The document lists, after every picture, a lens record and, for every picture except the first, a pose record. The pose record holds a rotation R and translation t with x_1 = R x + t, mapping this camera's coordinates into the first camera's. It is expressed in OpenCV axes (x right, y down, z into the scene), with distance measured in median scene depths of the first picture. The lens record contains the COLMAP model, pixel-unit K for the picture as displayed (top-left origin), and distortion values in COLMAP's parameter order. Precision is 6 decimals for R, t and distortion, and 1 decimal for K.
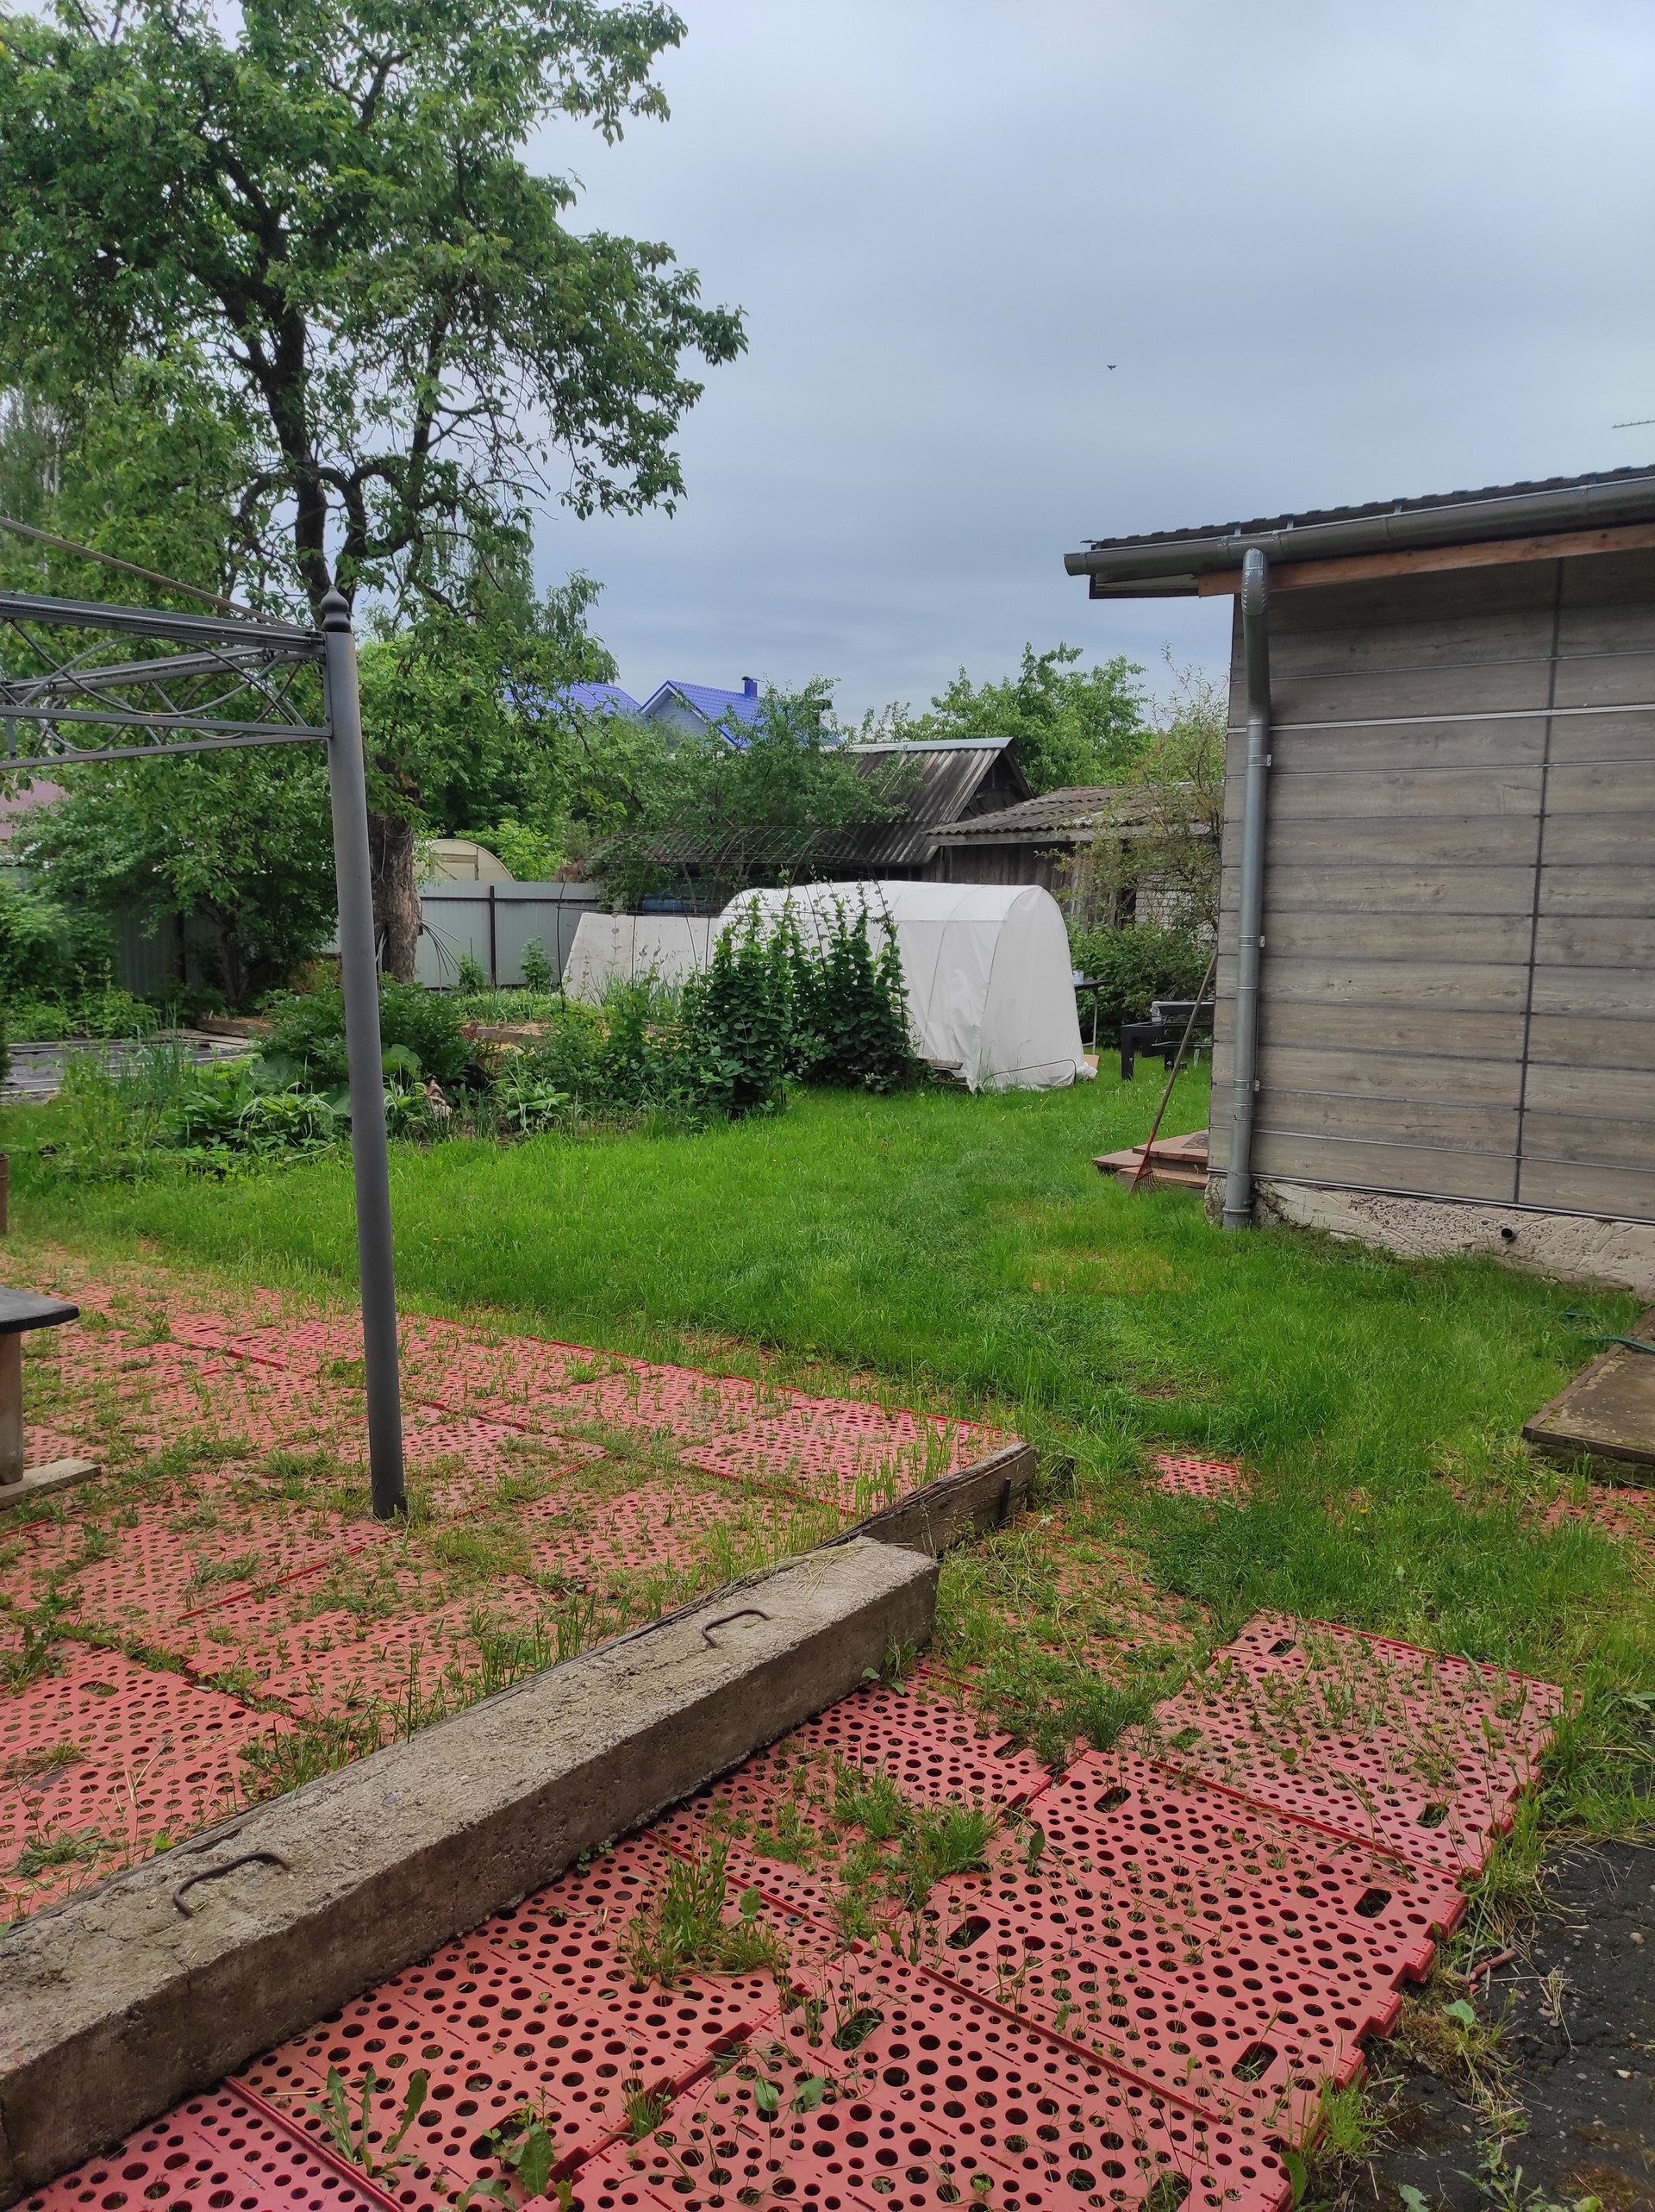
lens RADIAL K [[1618.3, 0, 829.3], [0, 1618.3, 1102.9], [0, 0, 1]] dist [0.066359, -0.071627]
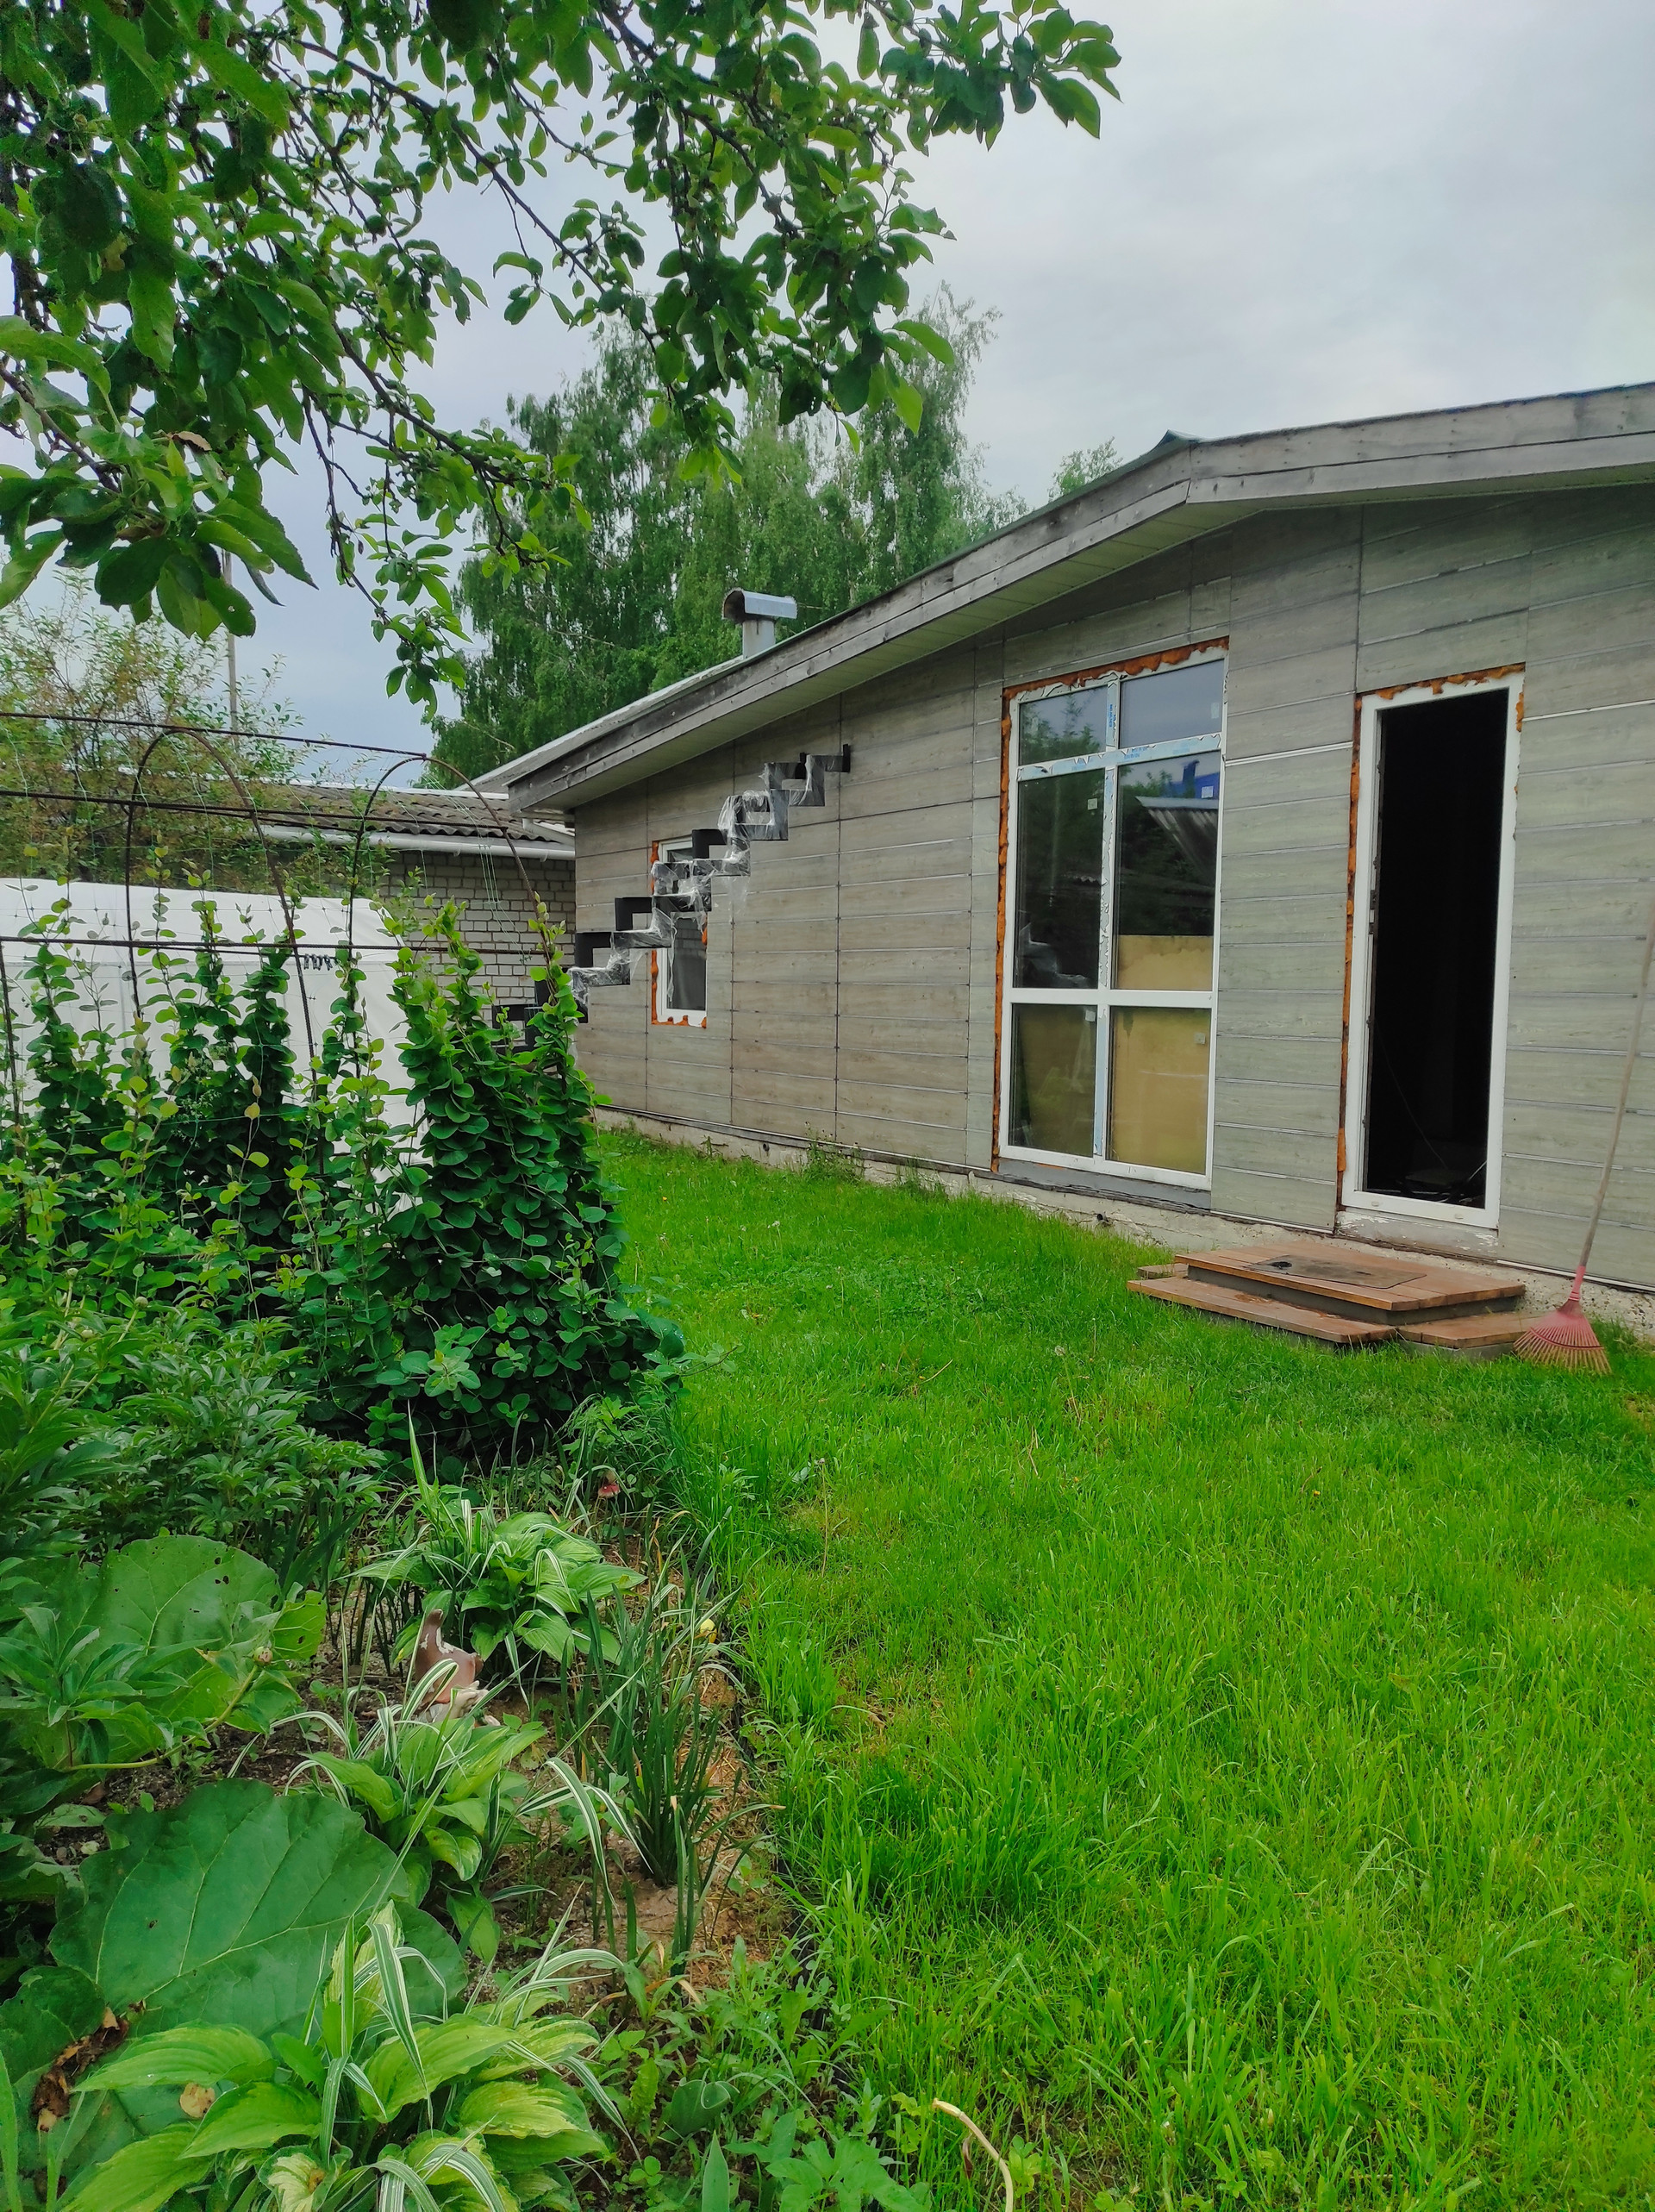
lens RADIAL K [[1618.3, 0, 829.3], [0, 1618.3, 1102.9], [0, 0, 1]] dist [0.066359, -0.071627]
pose [[0.349704, -0.086252, 0.932882, -0.352976], [0.112542, 0.992410, 0.049567, -0.078780], [-0.930076, 0.087655, 0.356756, 0.692433]]
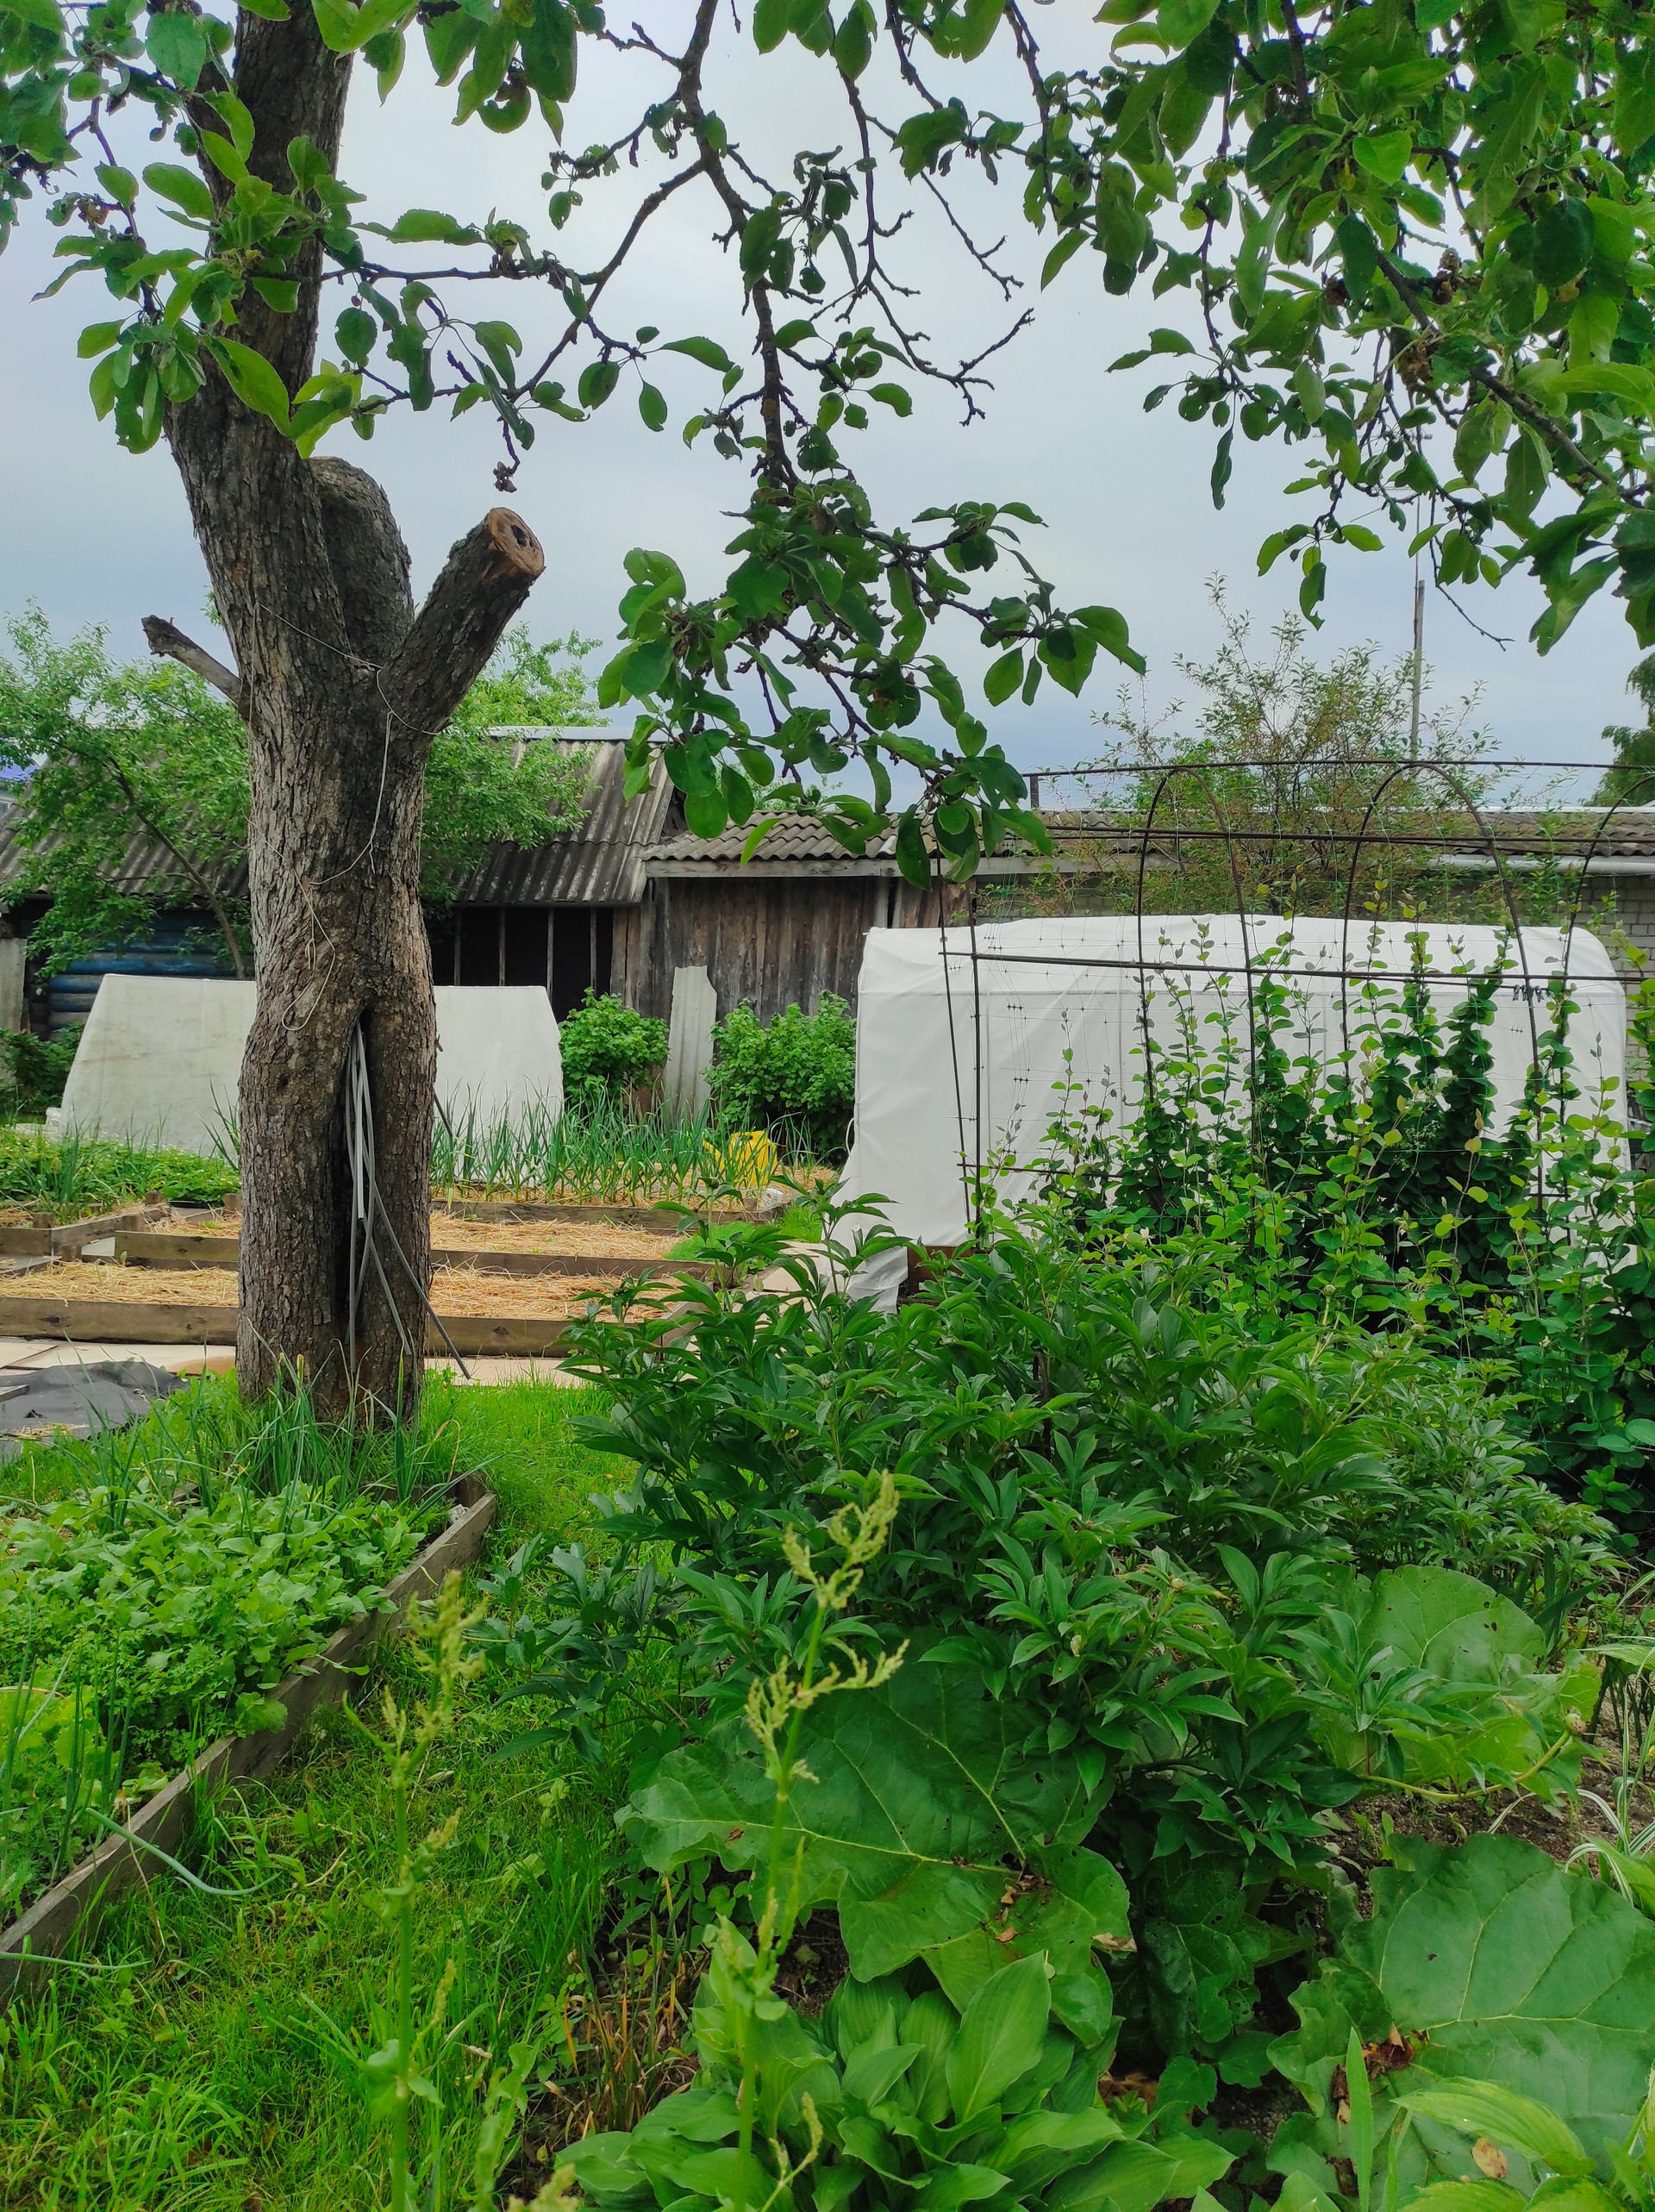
lens RADIAL K [[1618.3, 0, 829.3], [0, 1618.3, 1102.9], [0, 0, 1]] dist [0.066359, -0.071627]
pose [[0.862183, -0.032037, 0.505583, -0.359709], [0.053054, 0.998221, -0.027221, -0.080050], [-0.503811, 0.050292, 0.862348, 0.702009]]
